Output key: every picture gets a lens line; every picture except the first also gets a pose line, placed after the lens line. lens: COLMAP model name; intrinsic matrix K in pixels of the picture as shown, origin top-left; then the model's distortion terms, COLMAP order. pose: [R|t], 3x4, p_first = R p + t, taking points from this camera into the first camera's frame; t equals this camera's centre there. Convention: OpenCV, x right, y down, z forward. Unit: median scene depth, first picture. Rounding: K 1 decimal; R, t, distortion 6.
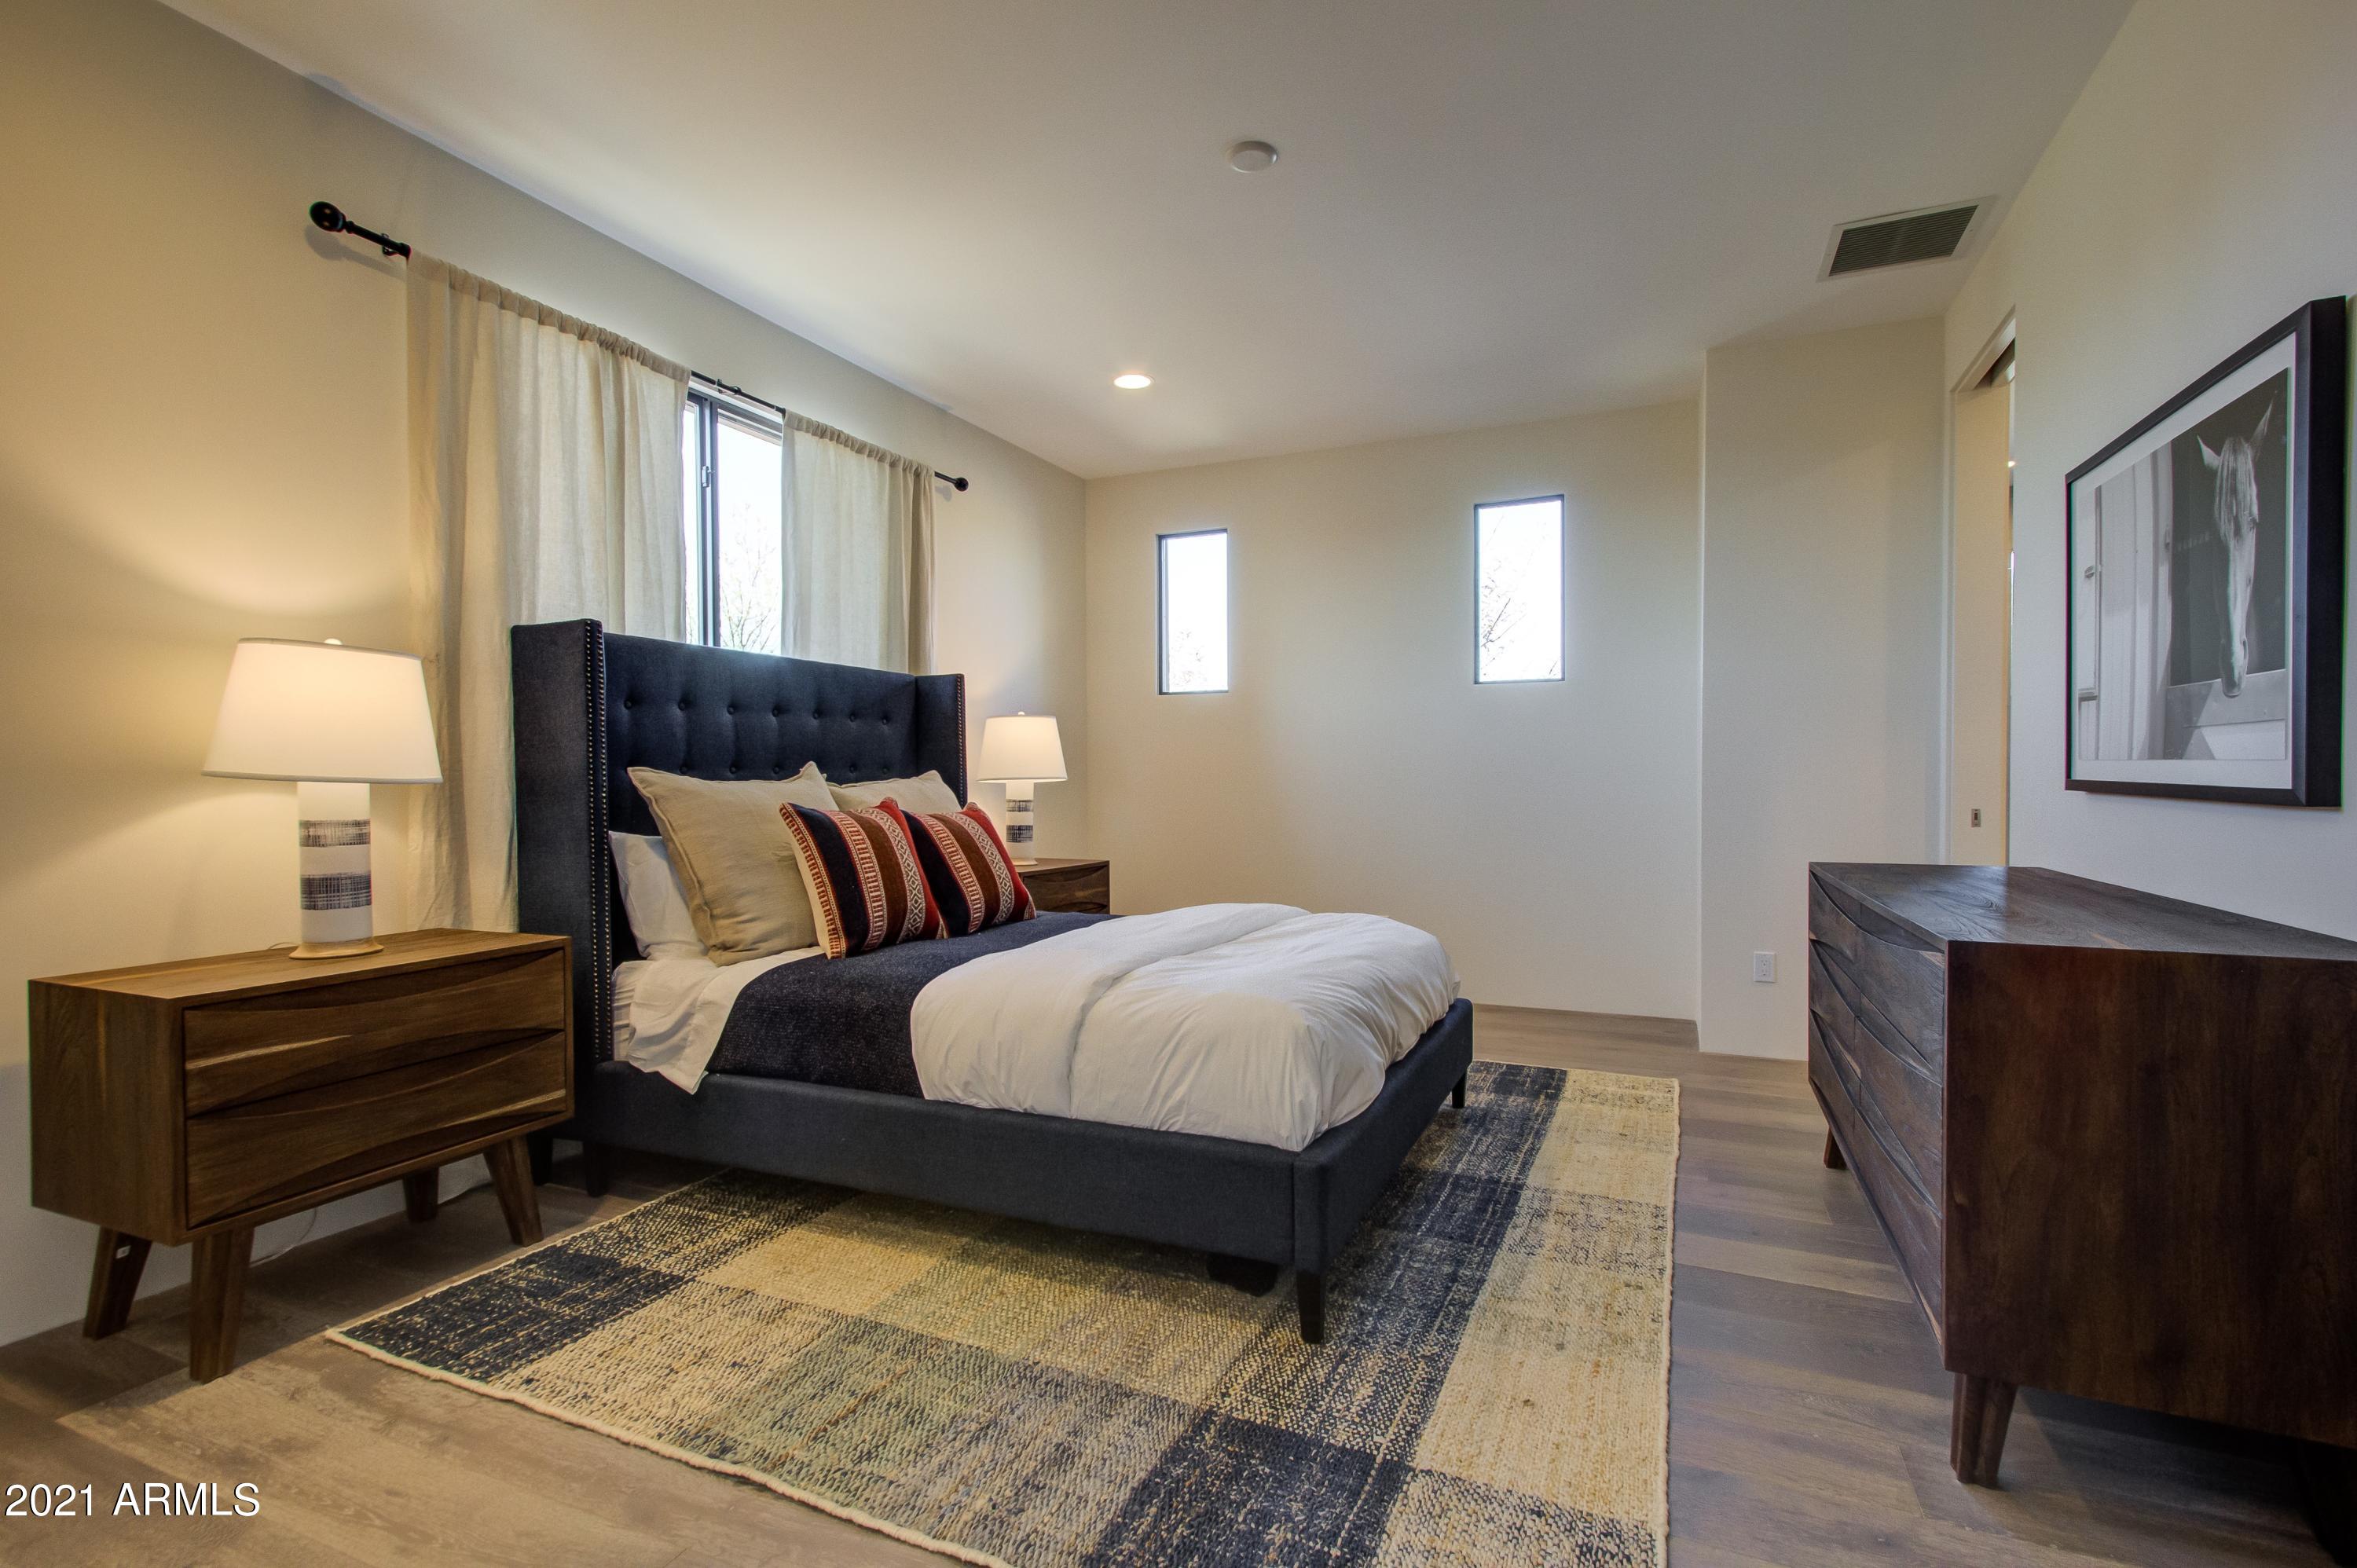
lens RADIAL K [[1083.6, 0, 1185.3], [0, 1083.6, 783.4], [0, 0, 1]] dist [-0.001544, 0.000364]
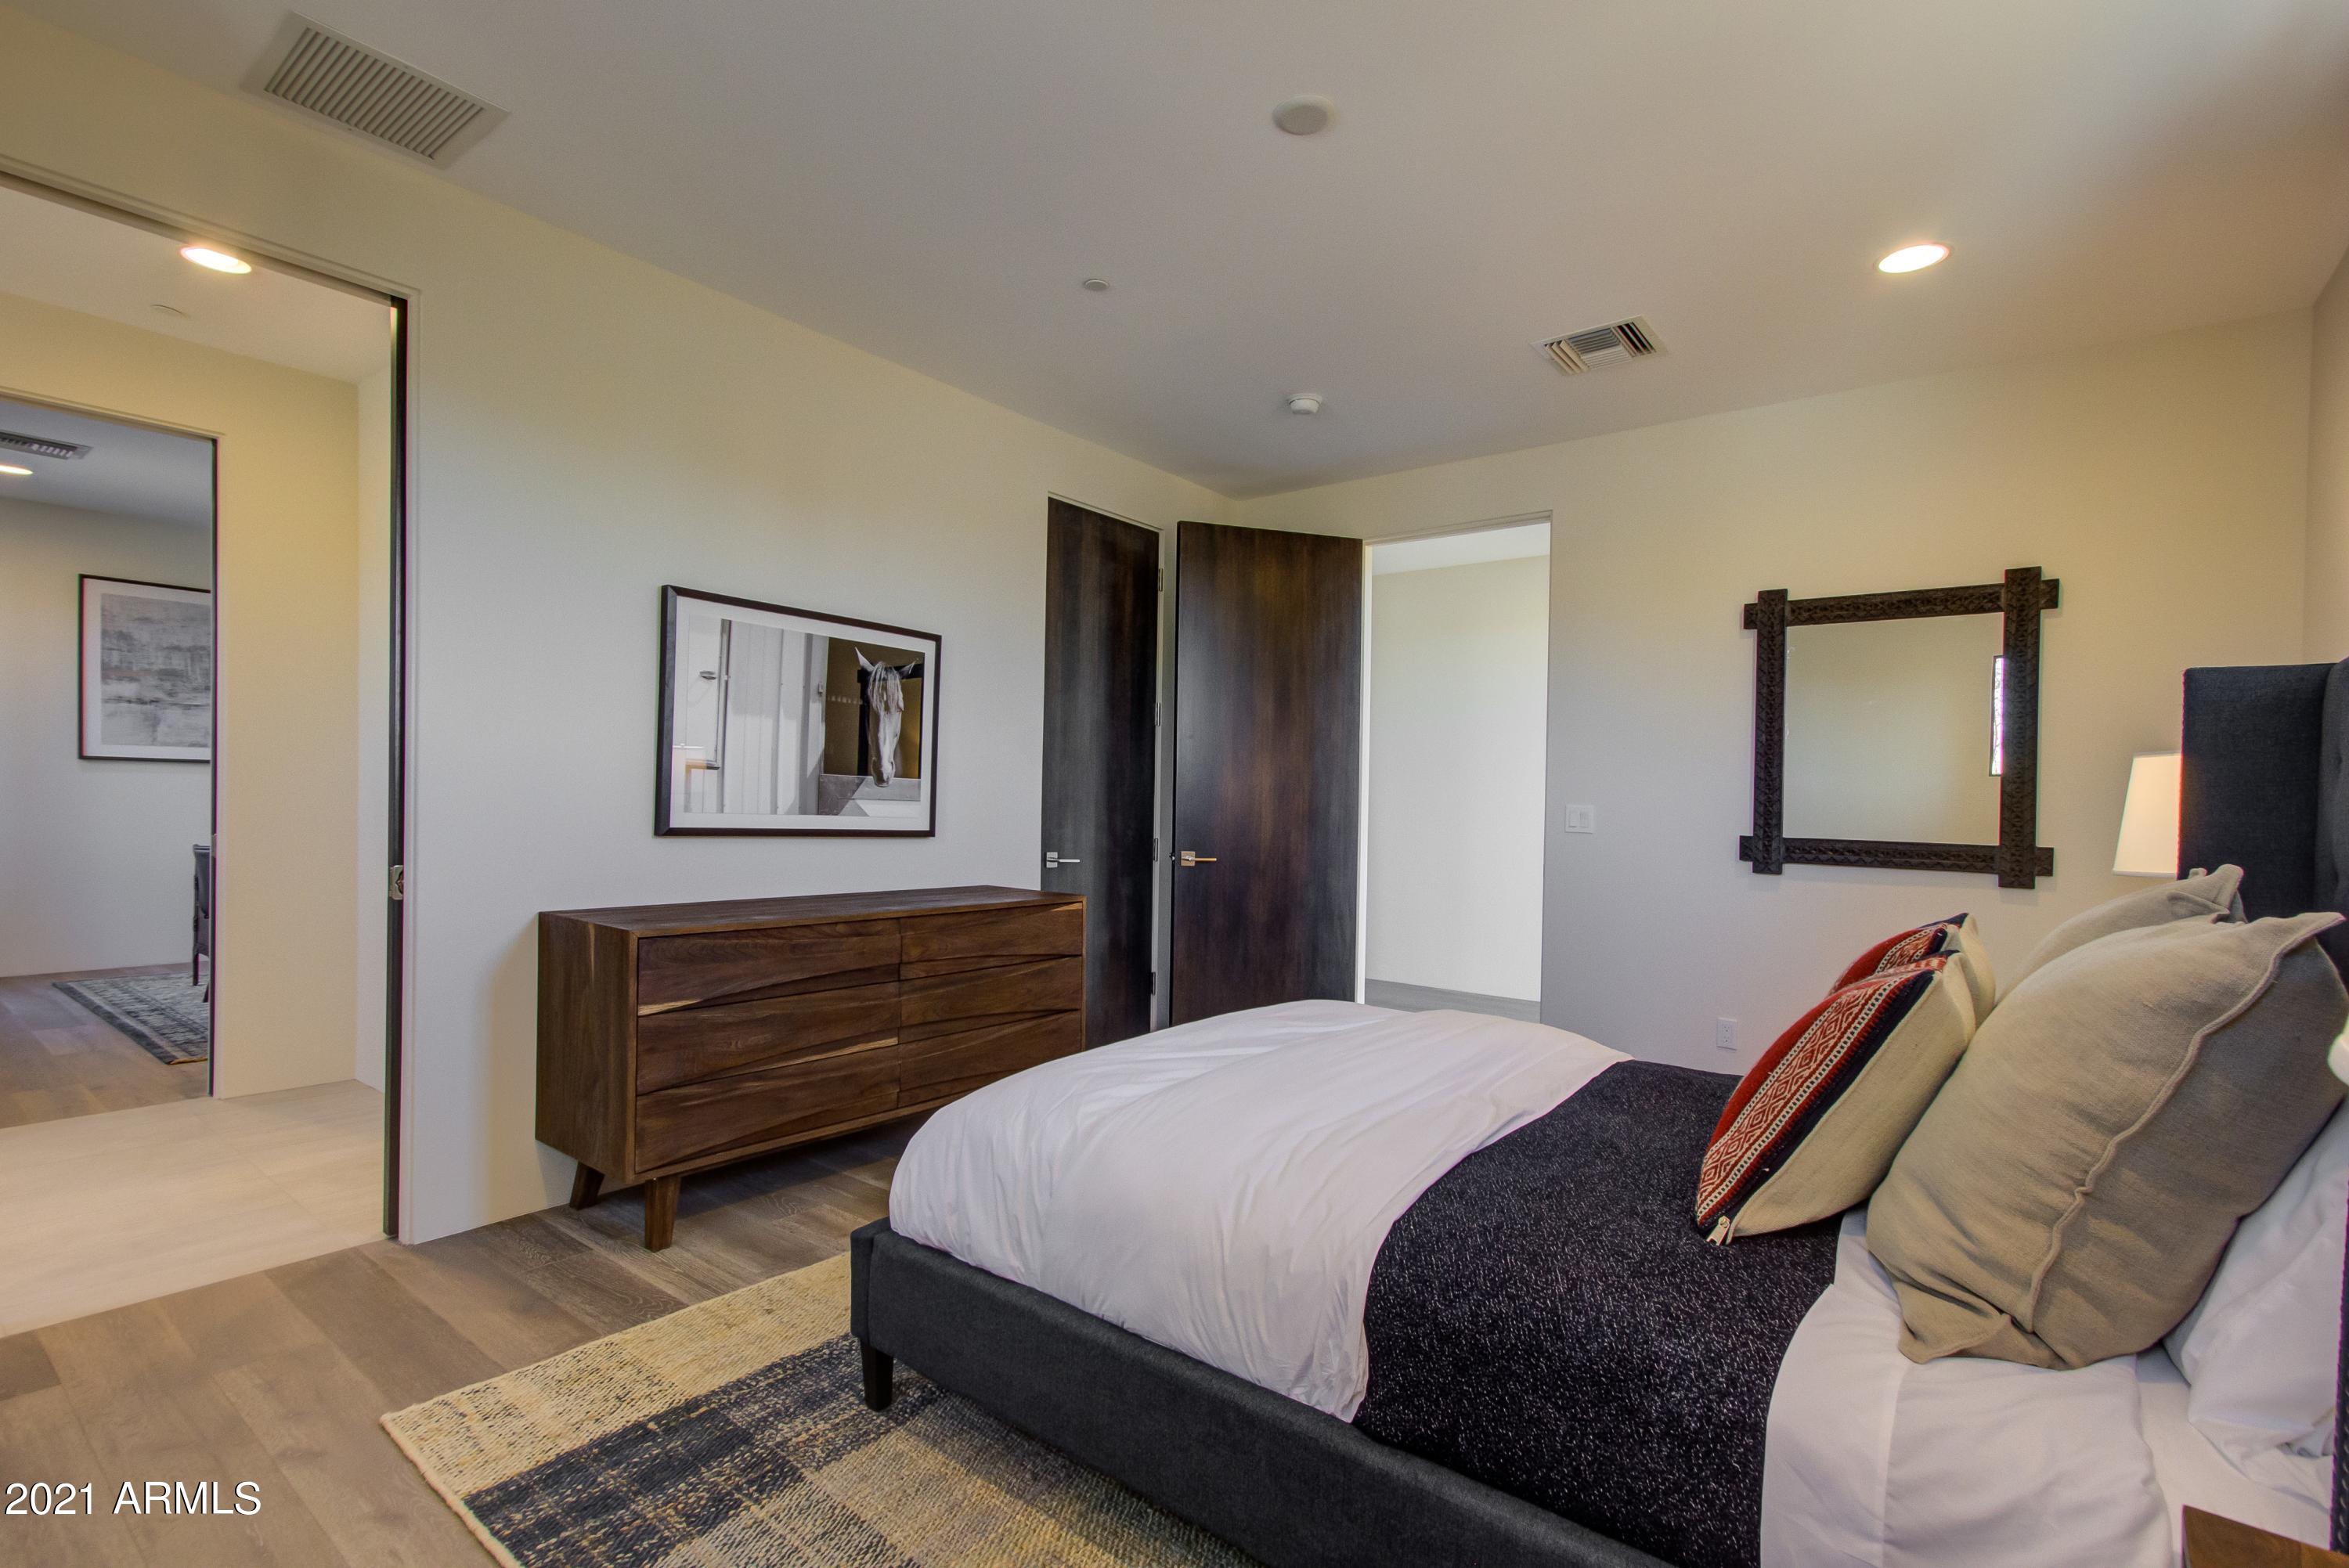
lens RADIAL K [[1079.9, 0, 1173.1], [0, 1079.9, 805.0], [0, 0, 1]] dist [-0.001544, 0.000364]
pose [[-0.972895, -0.021693, 0.230228, -0.058586], [-0.019749, 0.999747, 0.010746, -0.066933], [-0.230402, 0.005908, -0.973077, 2.522107]]
